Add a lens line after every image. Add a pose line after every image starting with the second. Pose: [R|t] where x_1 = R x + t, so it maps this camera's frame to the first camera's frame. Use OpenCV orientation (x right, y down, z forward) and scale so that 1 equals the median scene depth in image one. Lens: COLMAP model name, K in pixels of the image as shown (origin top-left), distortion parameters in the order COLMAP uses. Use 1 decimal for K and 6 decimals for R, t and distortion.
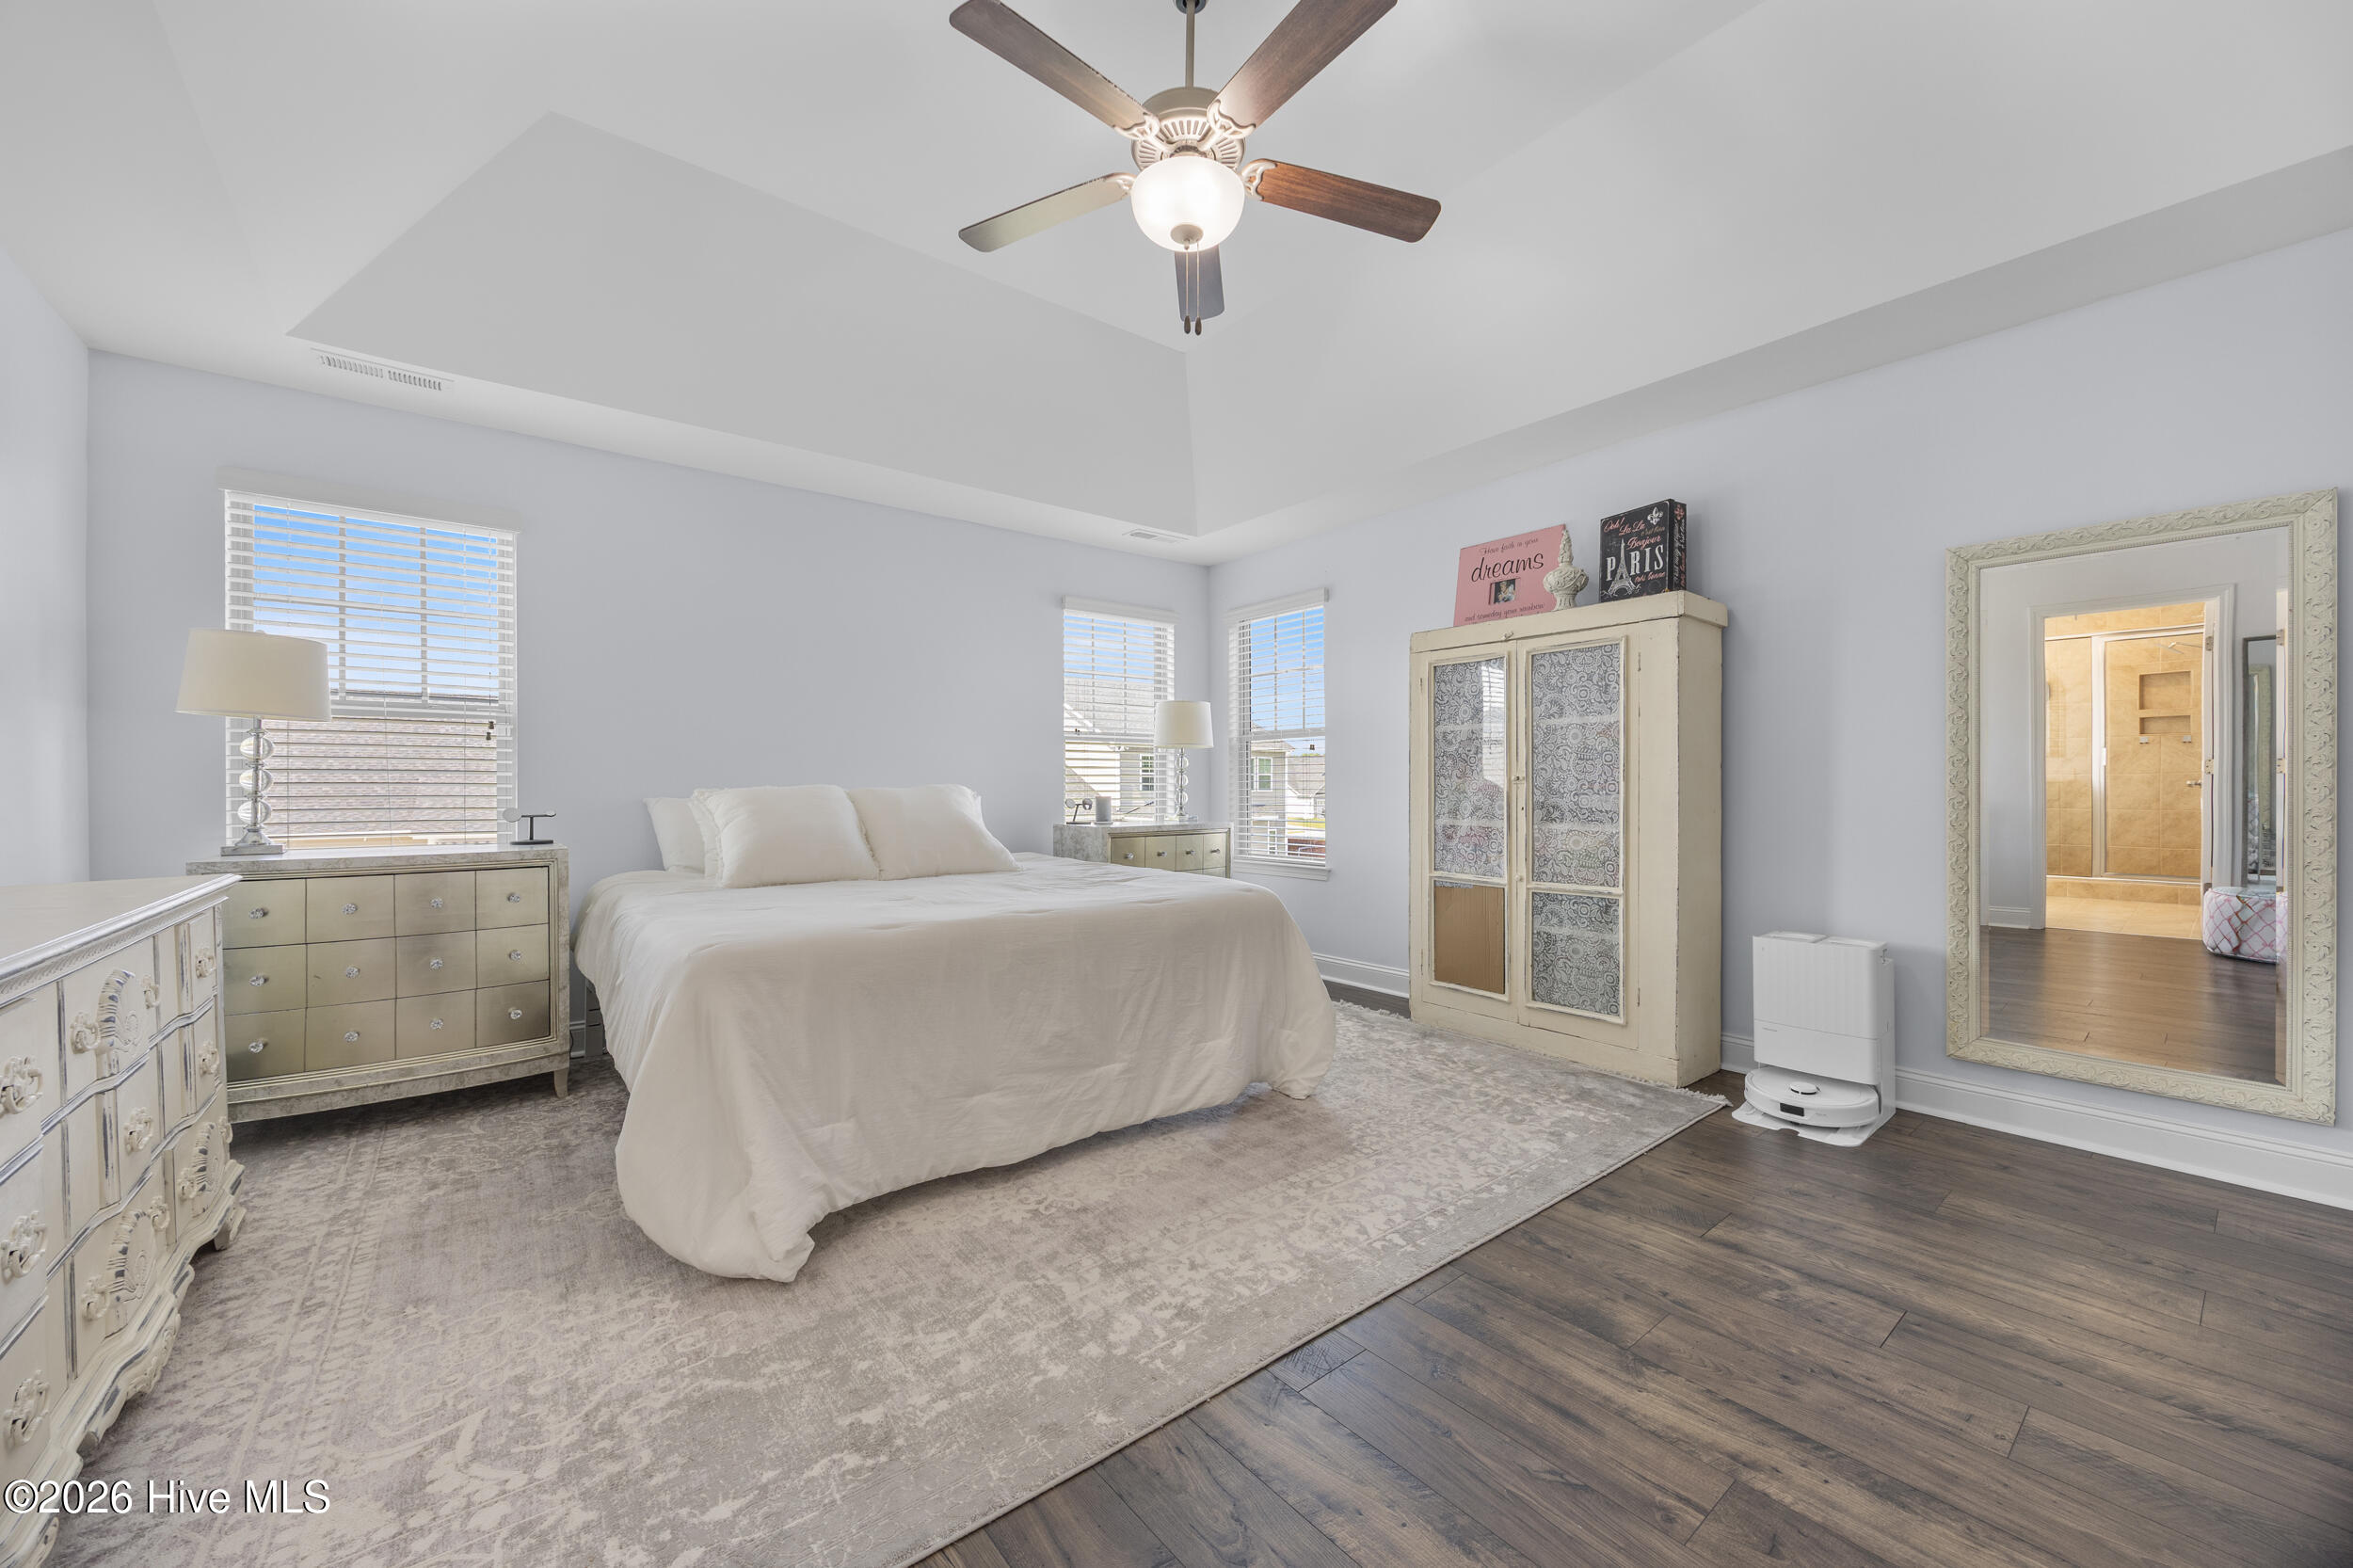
lens RADIAL K [[886.5, 0, 1160.6], [0, 886.5, 786.0], [0, 0, 1]] dist [-0.000045, 0.000075]
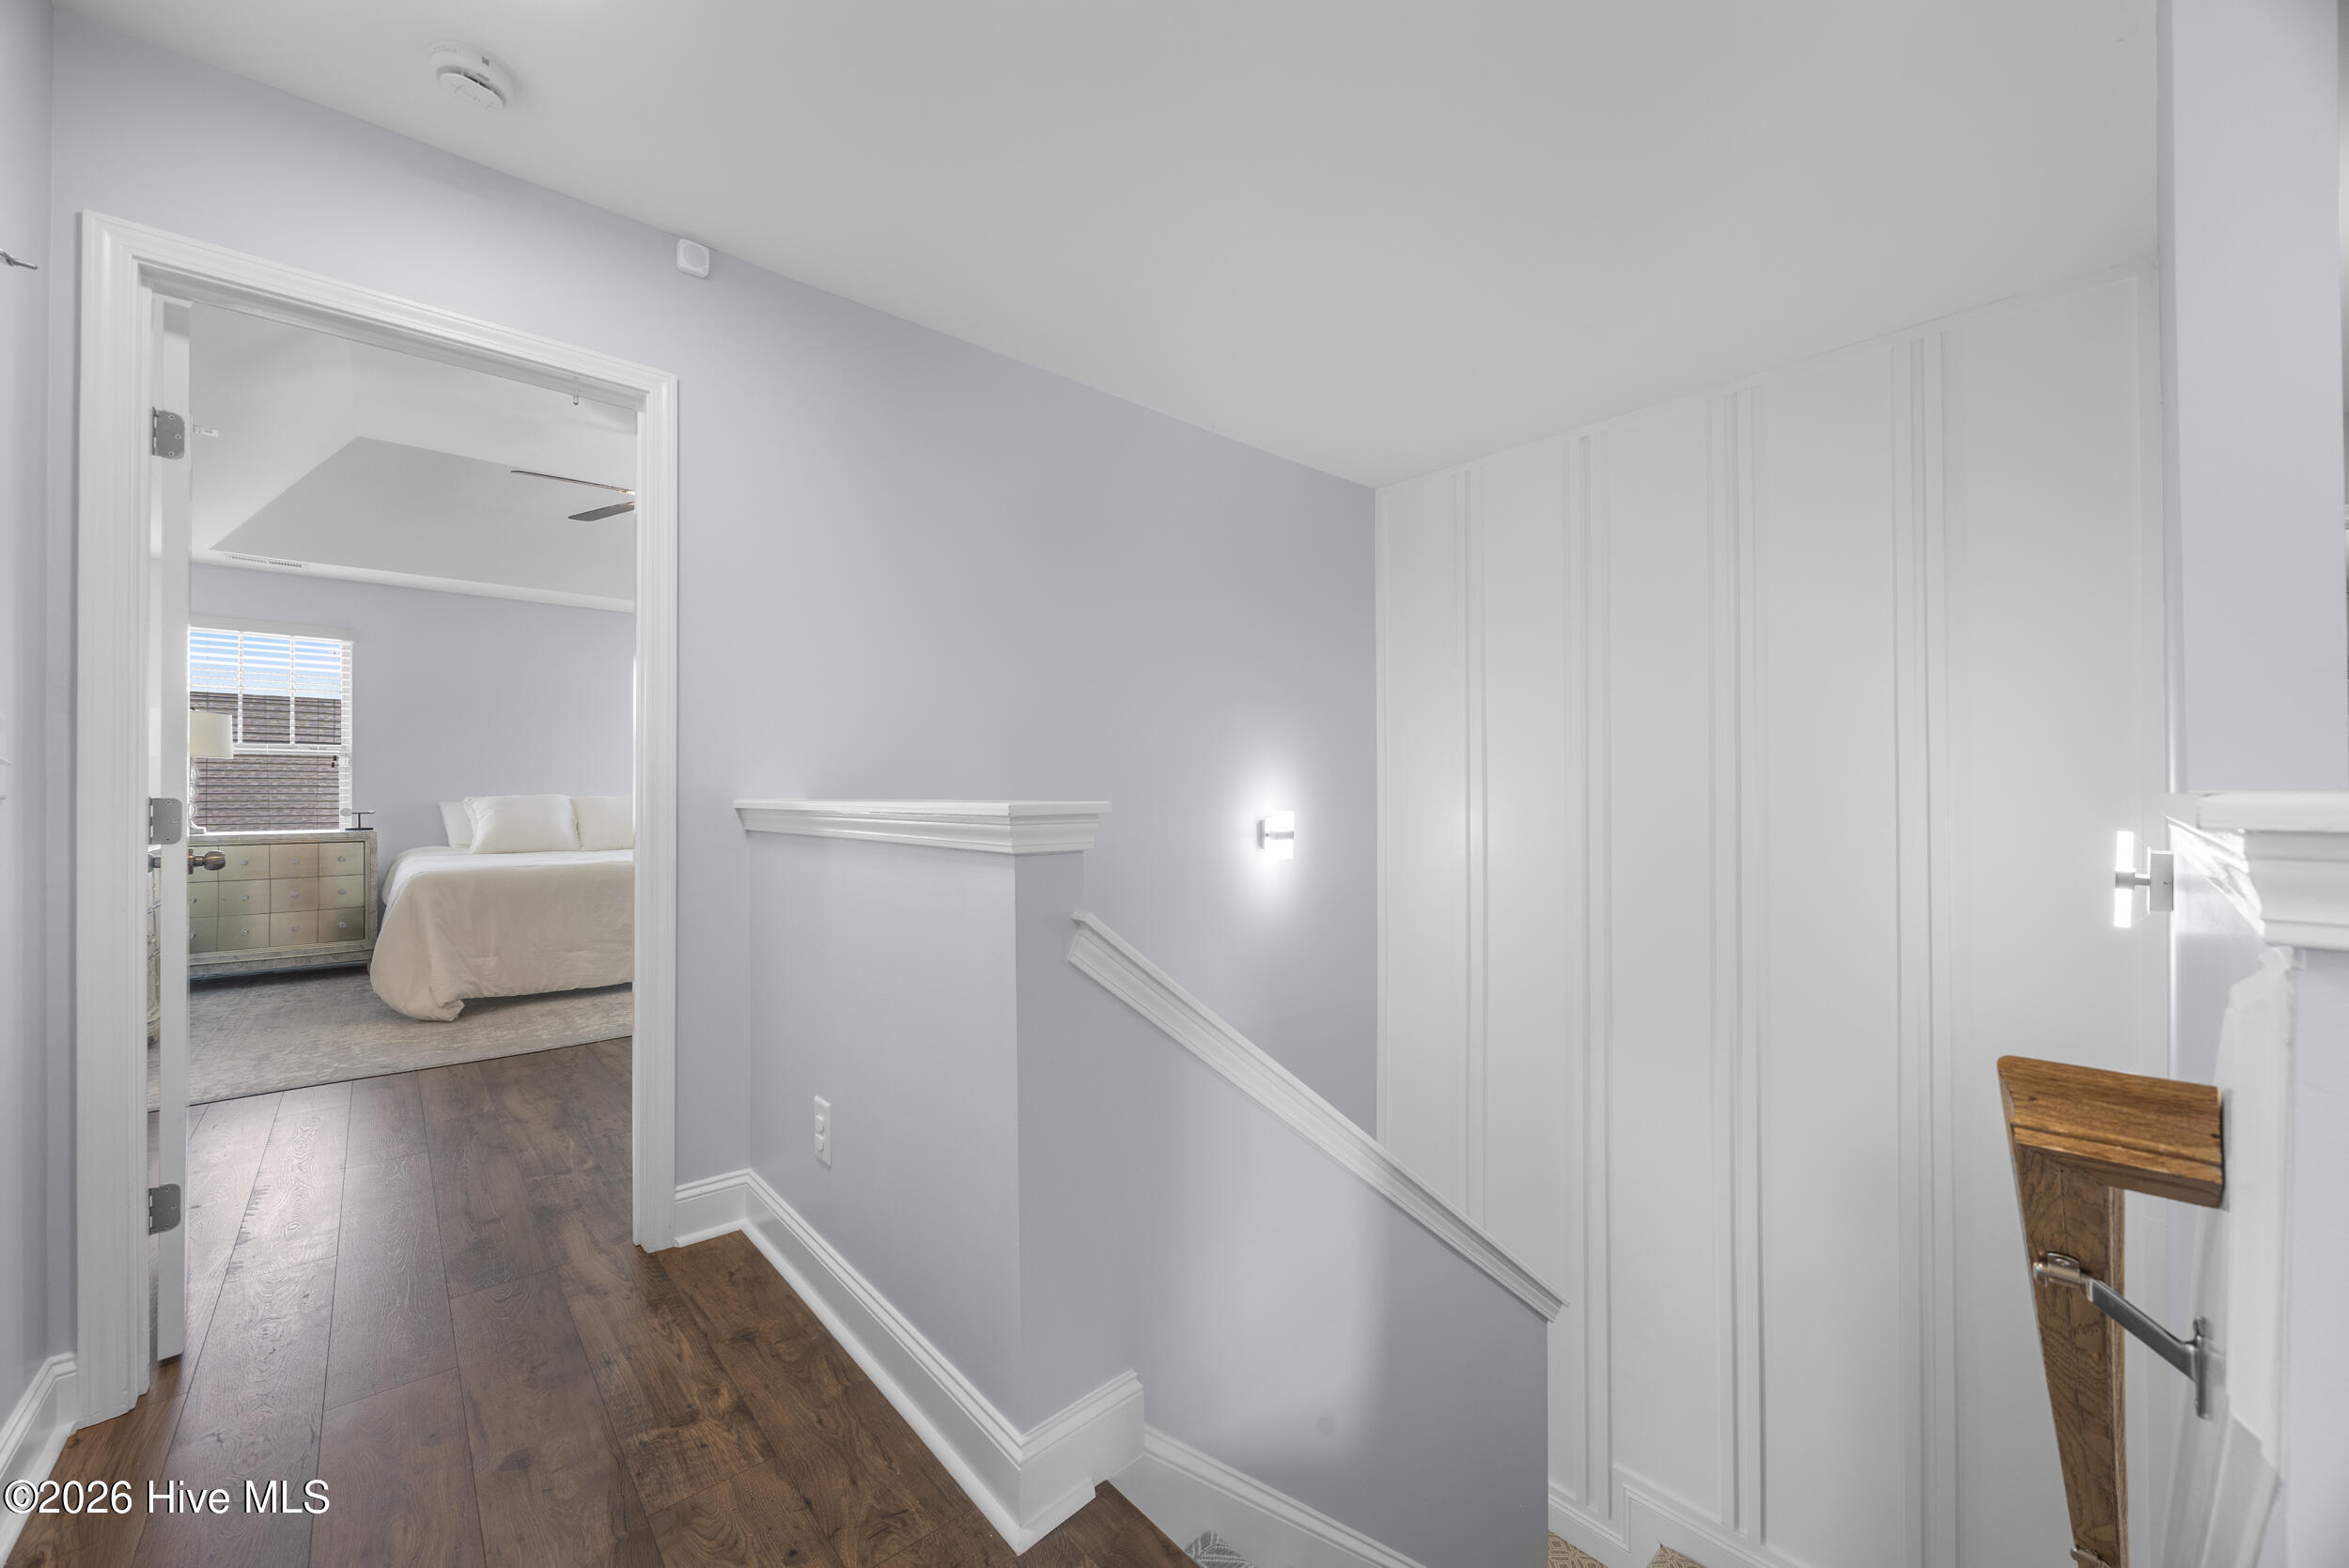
lens RADIAL K [[923.3, 0, 1182.7], [0, 923.3, 781.0], [0, 0, 1]] dist [0.014531, 0.000219]
pose [[0.999039, 0.003080, 0.043724, 0.728300], [-0.002976, 0.999993, -0.002444, -0.025715], [-0.043731, 0.002311, 0.999041, -0.790368]]
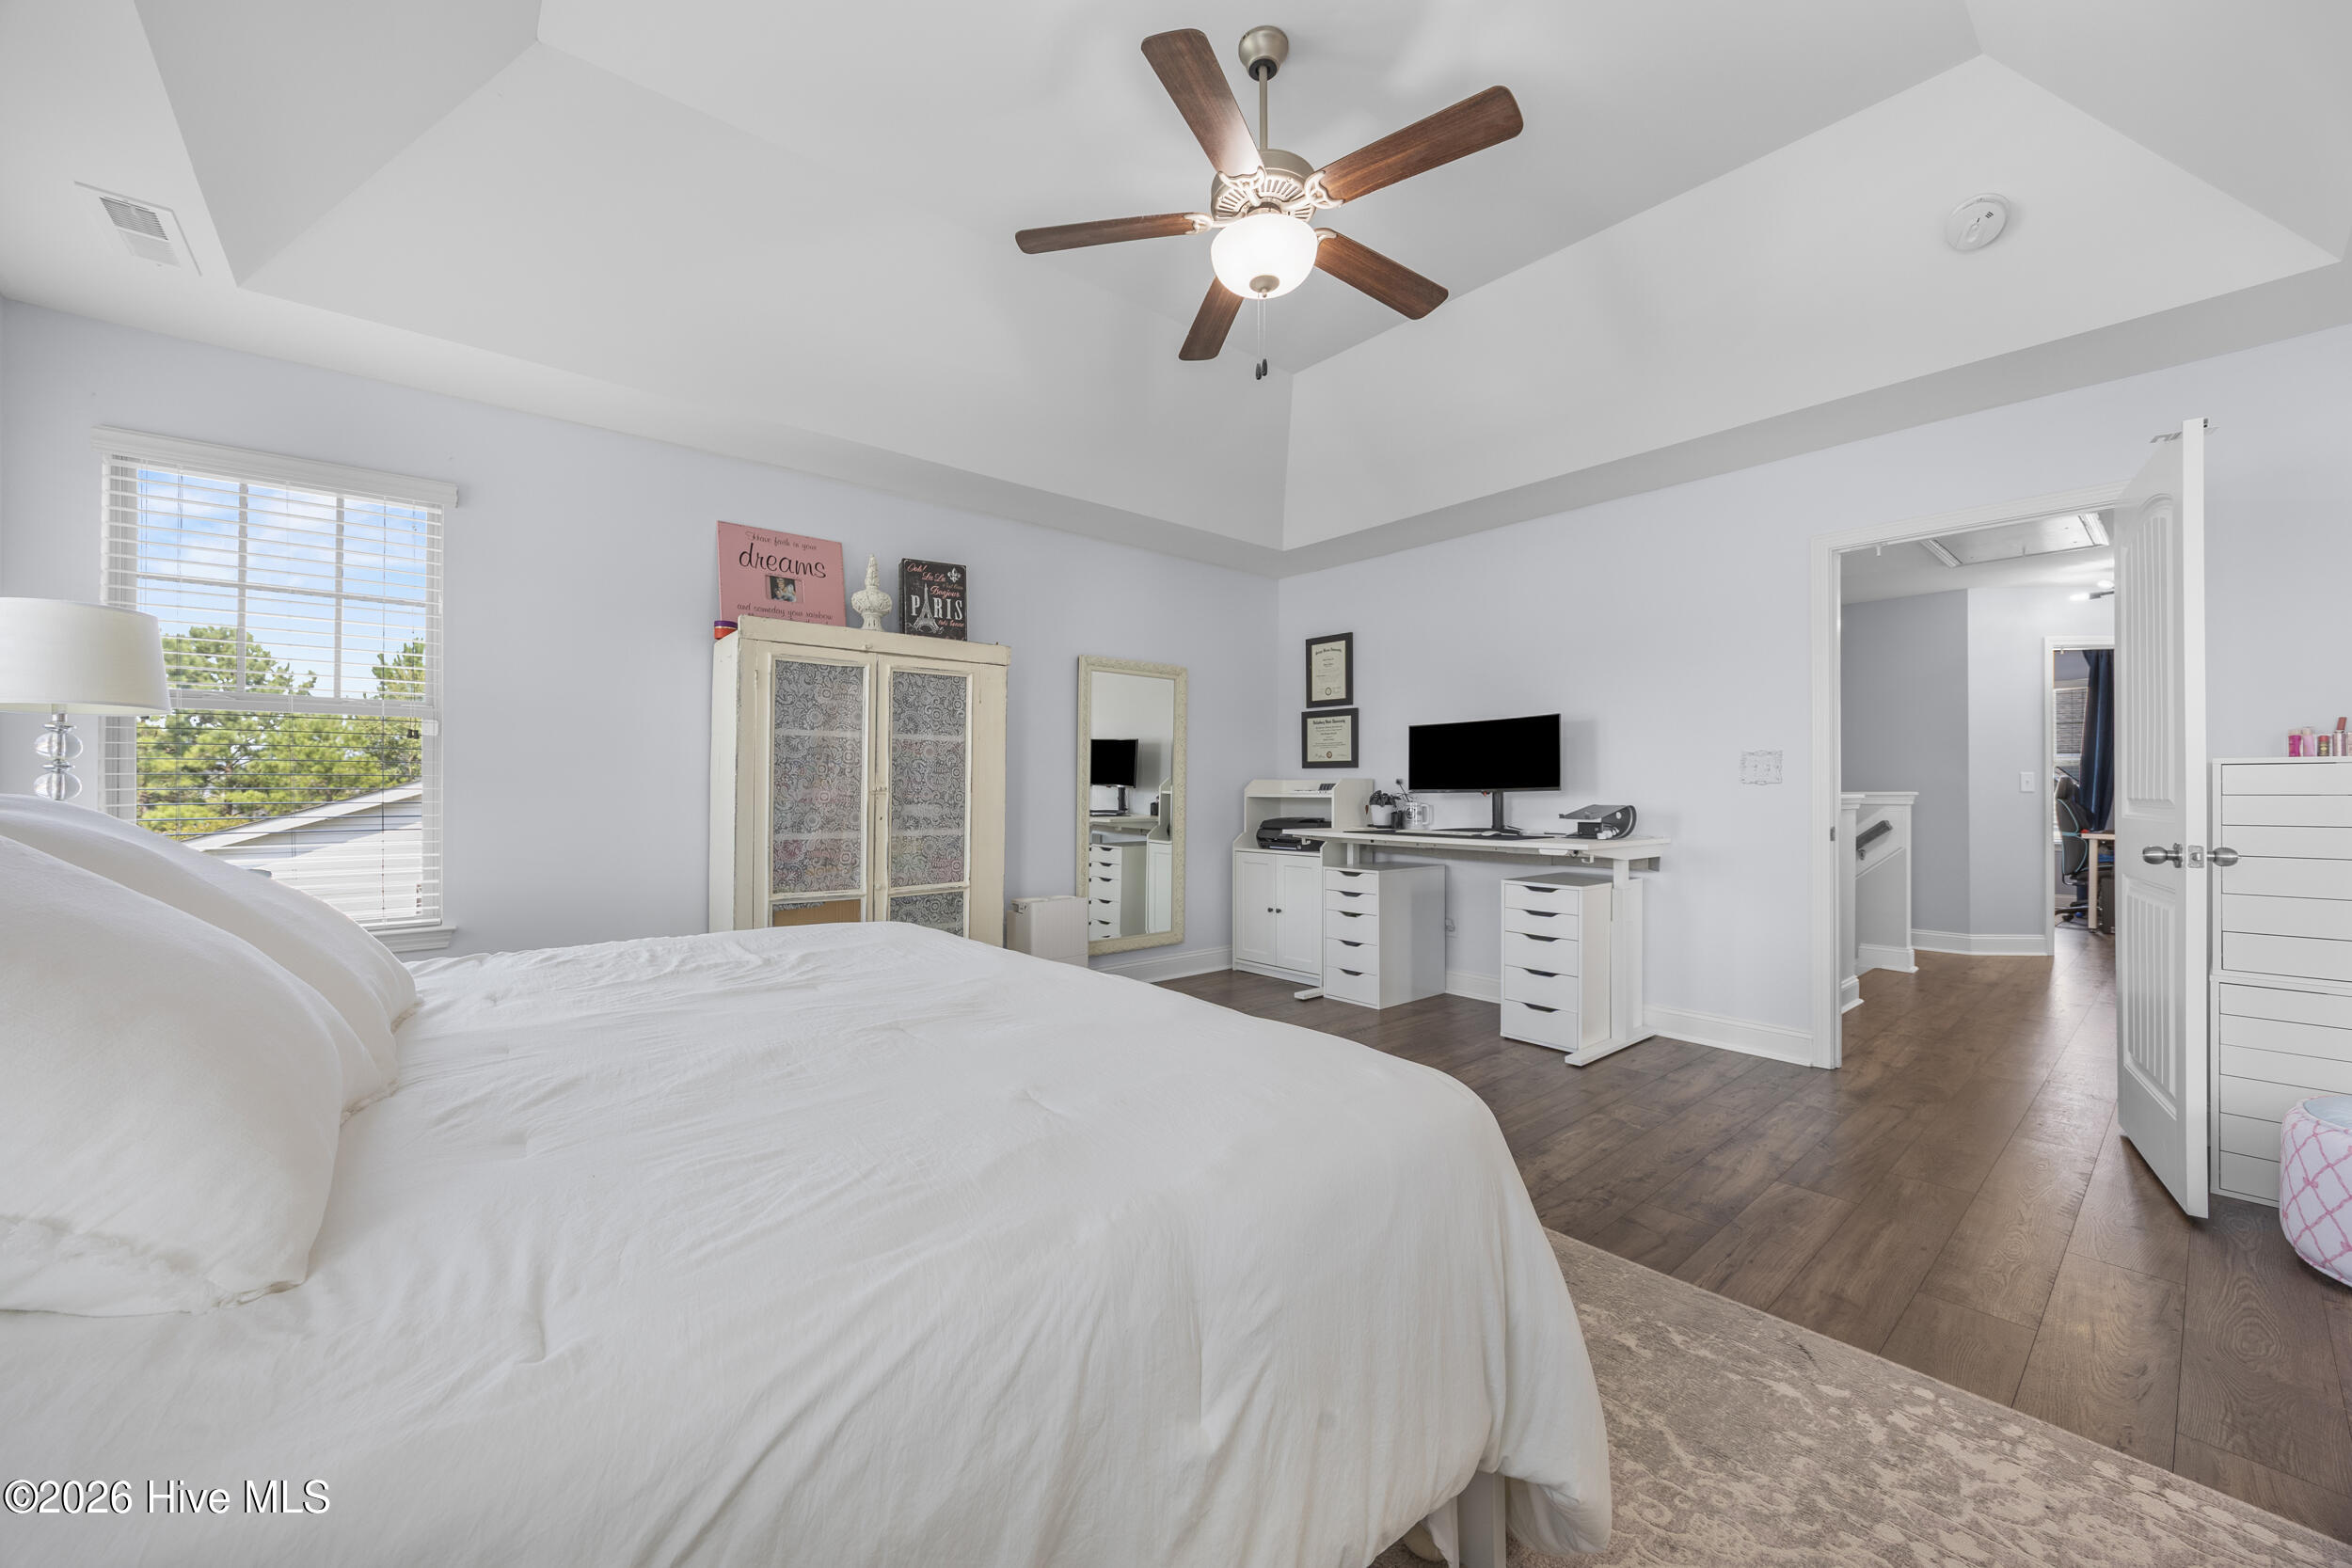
lens RADIAL K [[886.0, 0, 1168.2], [0, 886.0, 786.8], [0, 0, 1]] dist [-0.000045, 0.000075]
pose [[-0.030424, 0.008602, 0.999500, -0.671198], [0.002432, 0.999961, -0.008531, -0.001852], [-0.999534, 0.002171, -0.030443, 0.745689]]
